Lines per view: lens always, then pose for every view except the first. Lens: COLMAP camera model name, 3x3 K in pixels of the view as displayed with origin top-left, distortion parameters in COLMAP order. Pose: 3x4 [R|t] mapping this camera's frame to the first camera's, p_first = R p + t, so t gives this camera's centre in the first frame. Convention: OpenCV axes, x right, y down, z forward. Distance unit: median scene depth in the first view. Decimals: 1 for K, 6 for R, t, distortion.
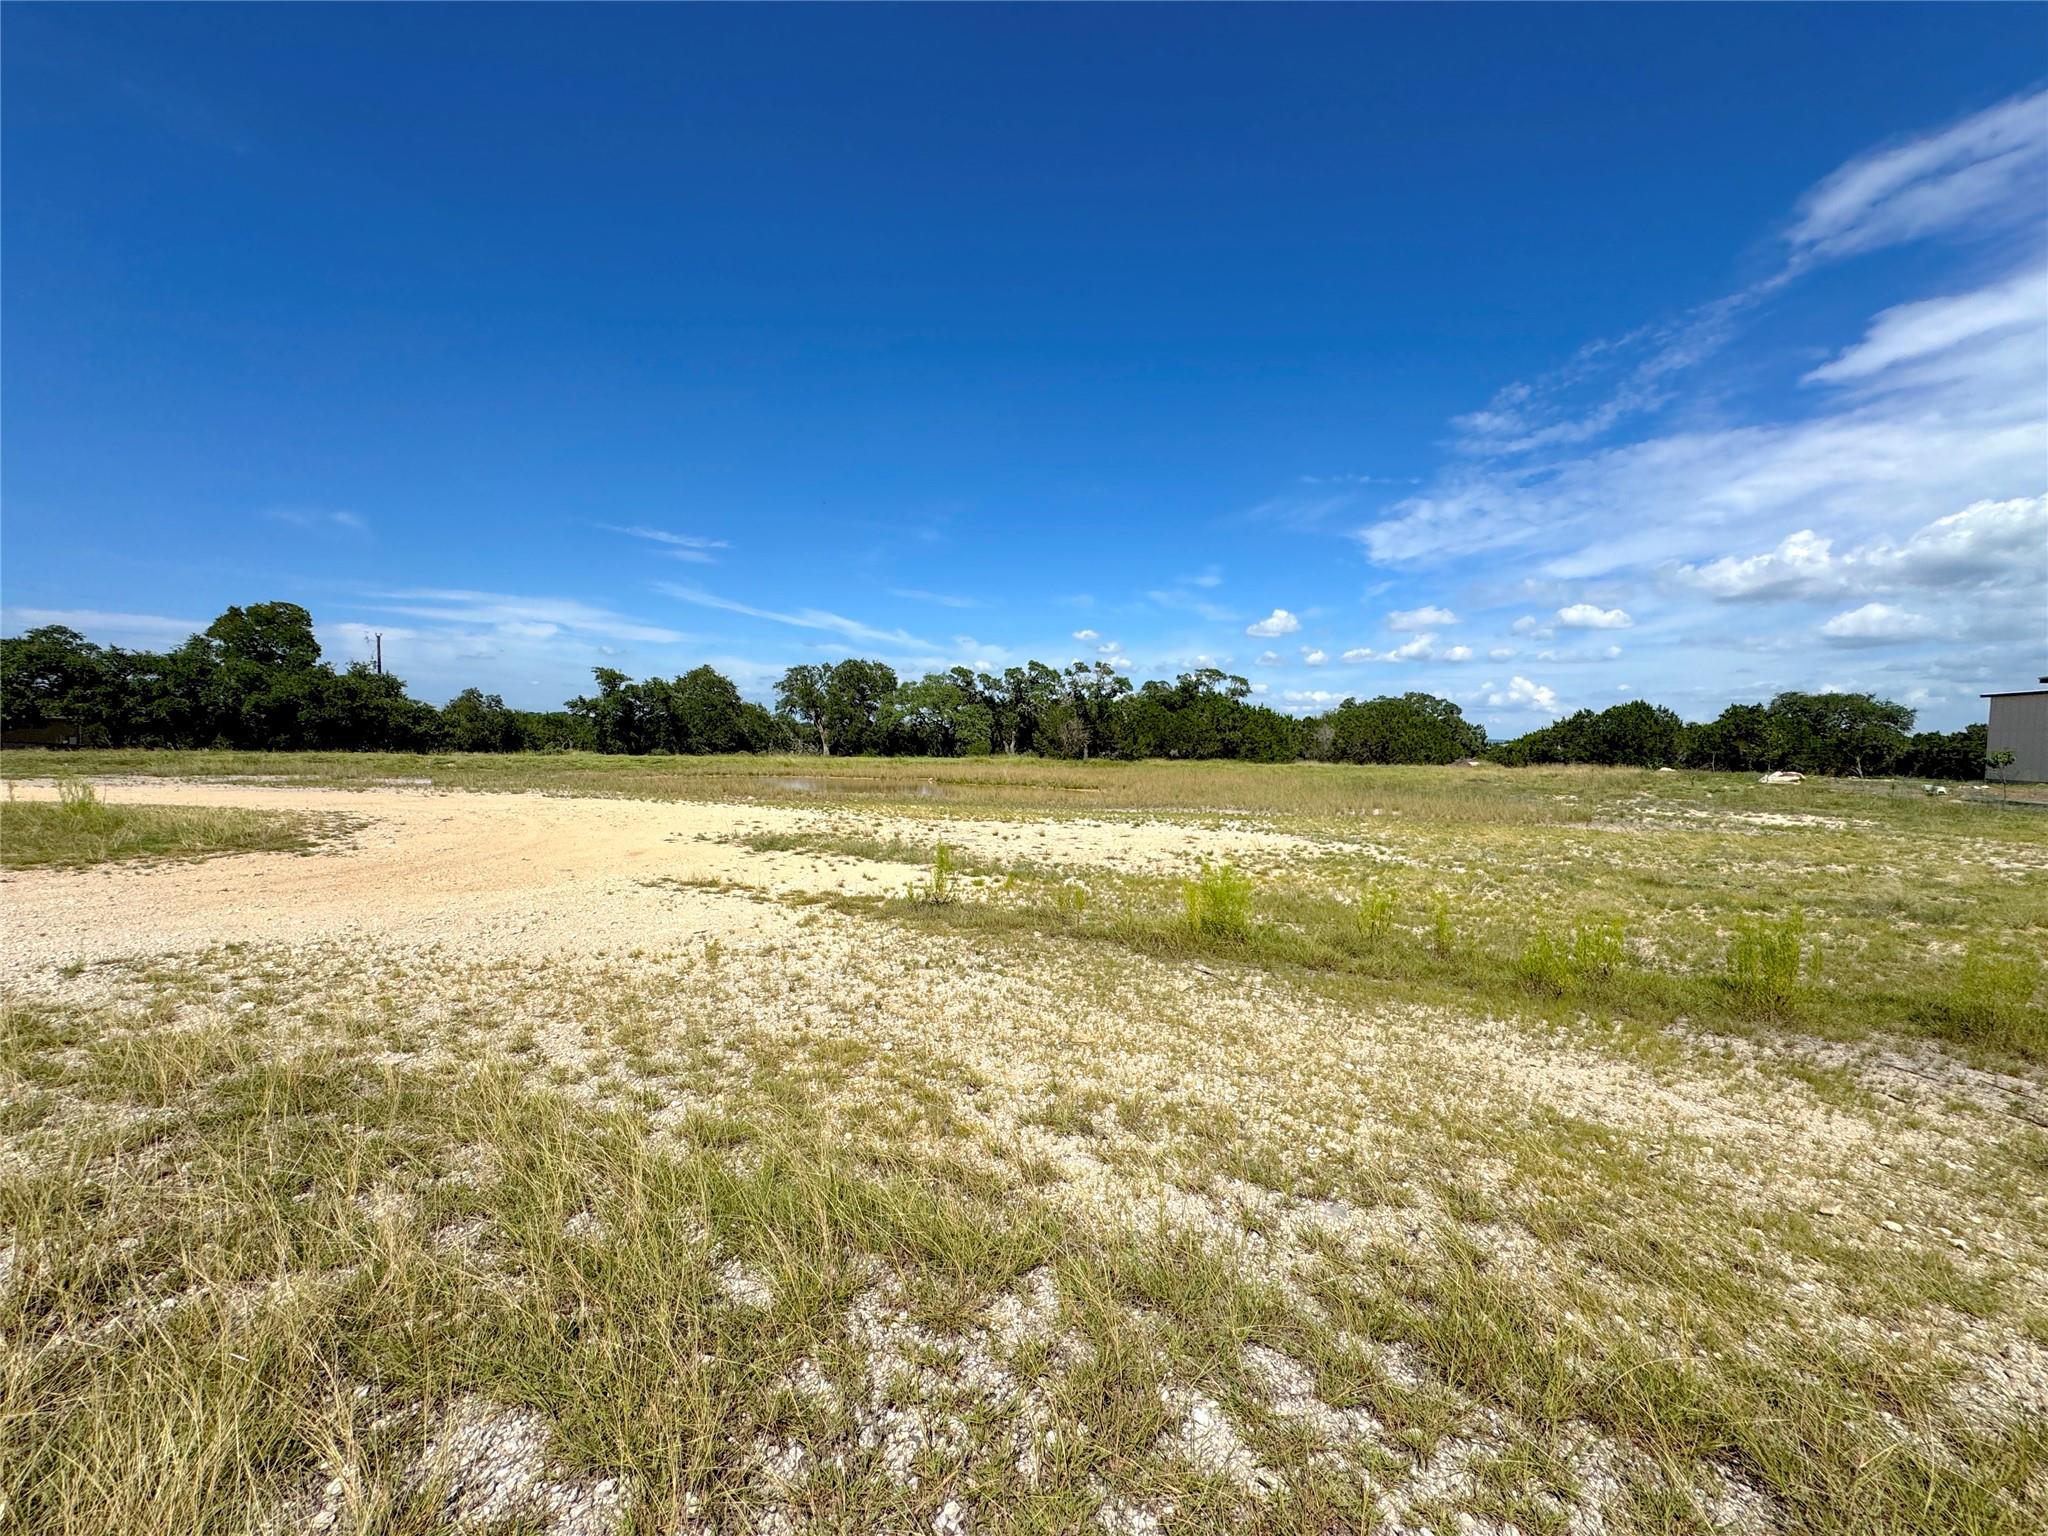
lens RADIAL K [[815.5, 0, 1024.0], [0, 815.5, 768.0], [0, 0, 1]] dist [-0.001436, -0.000103]
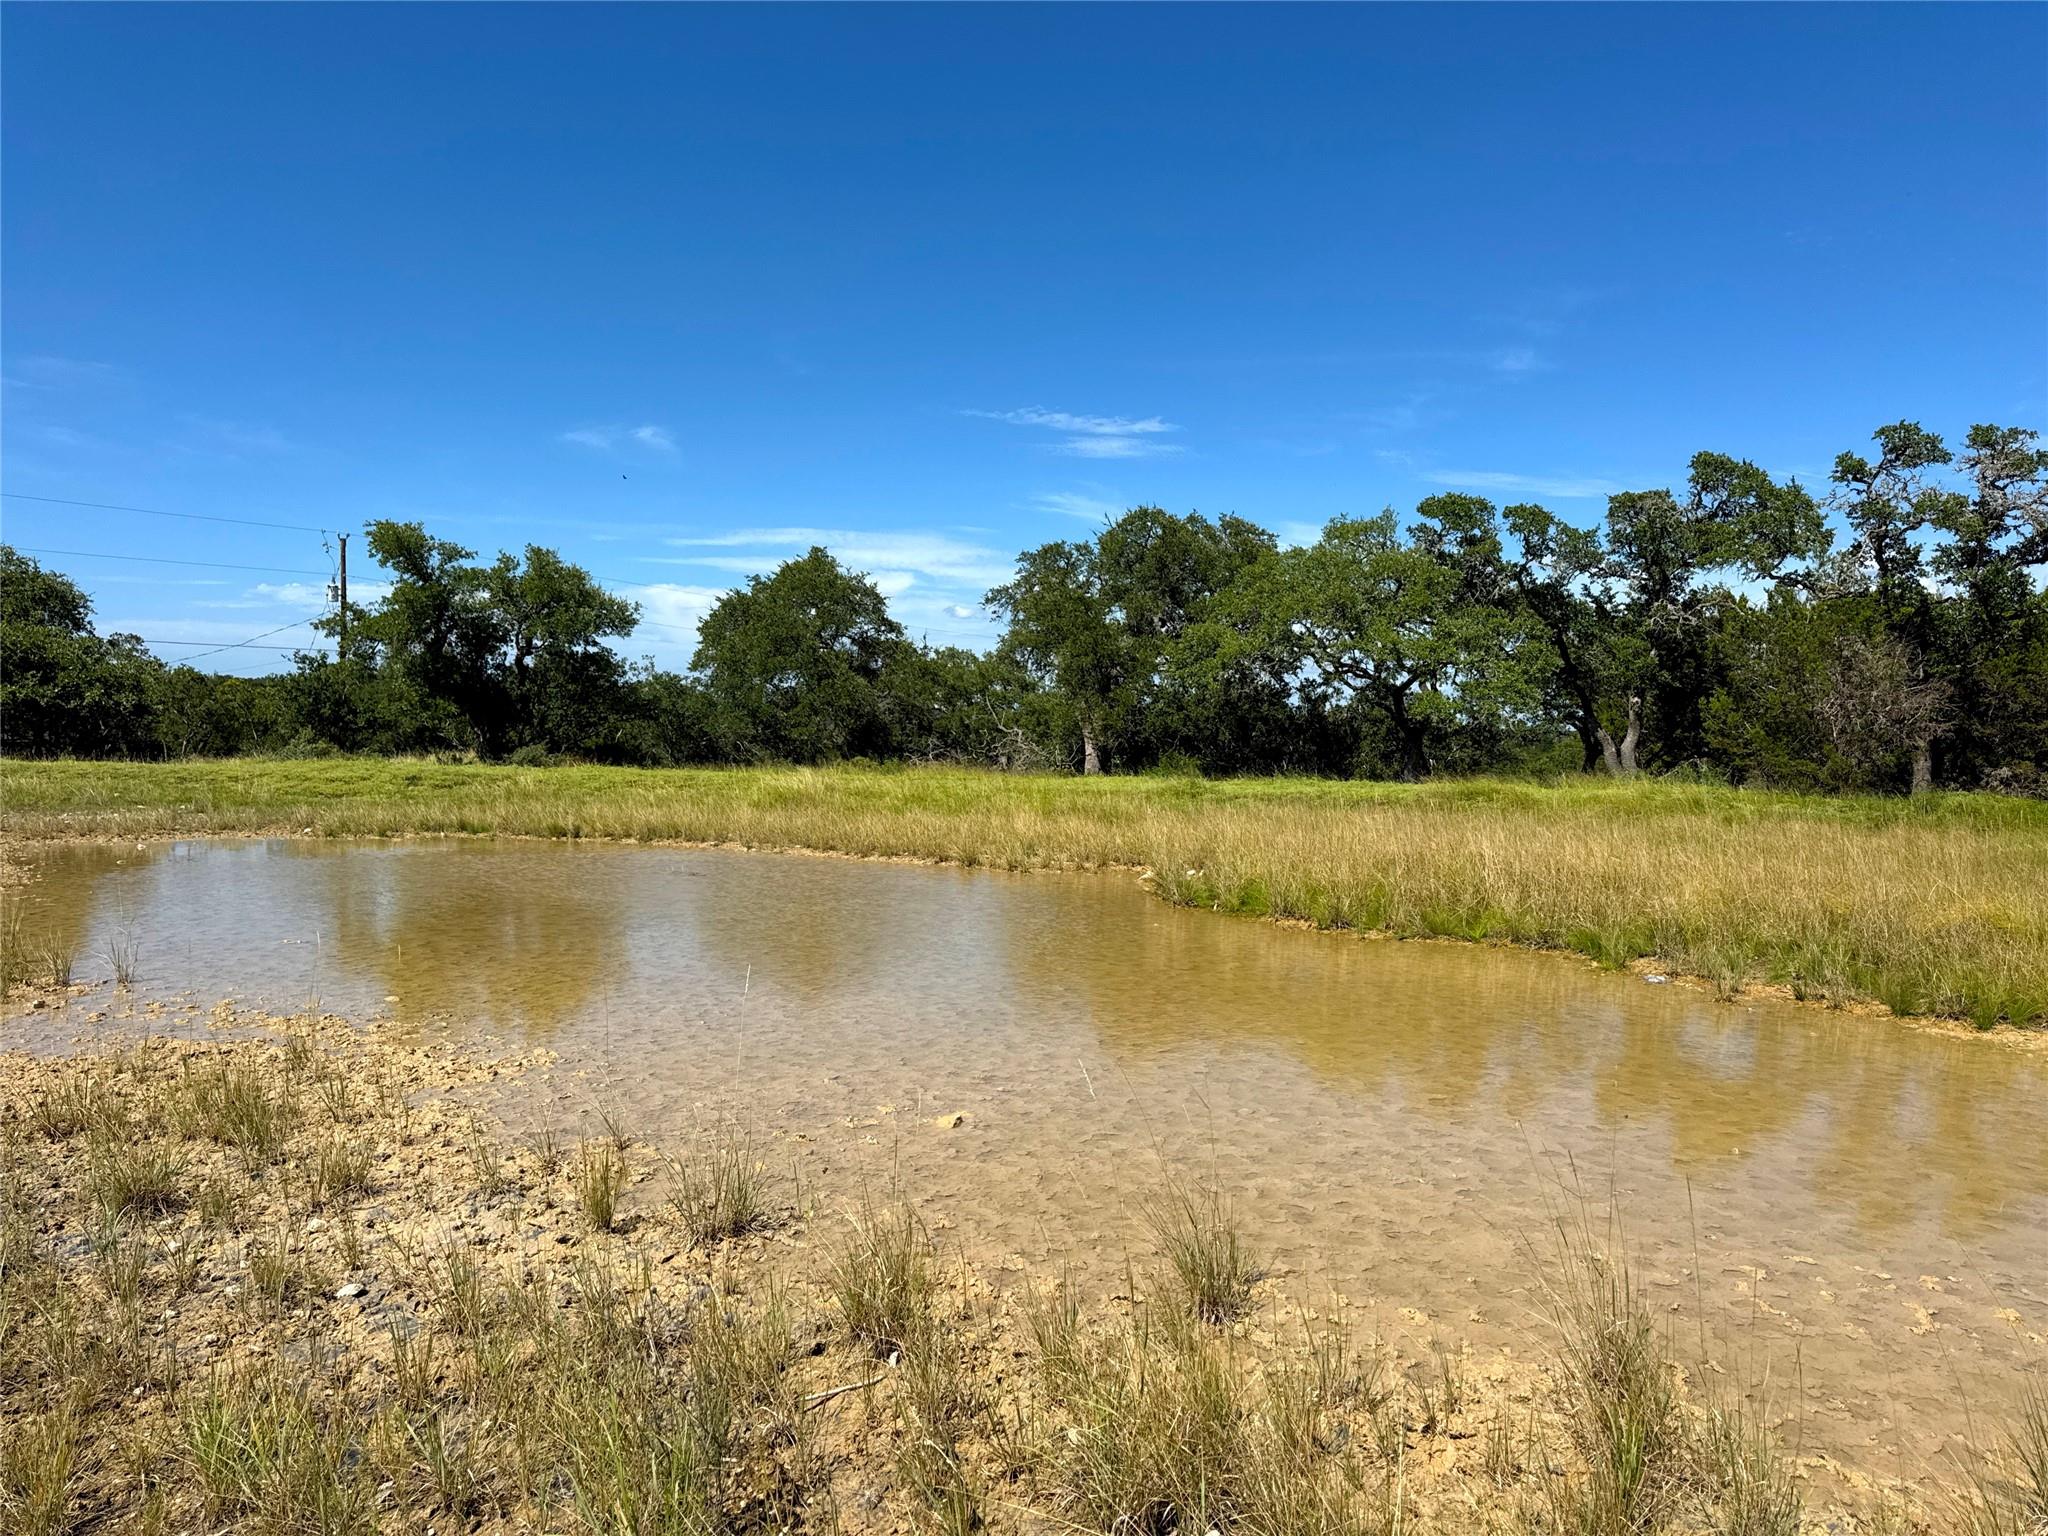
lens RADIAL K [[1431.4, 0, 1024.0], [0, 1431.4, 768.0], [0, 0, 1]] dist [0.106866, -0.144011]
pose [[0.904877, 0.007661, -0.425605, 0.011273], [-0.016836, 0.999700, -0.017801, -0.005274], [0.425341, 0.023273, 0.904734, 0.395853]]
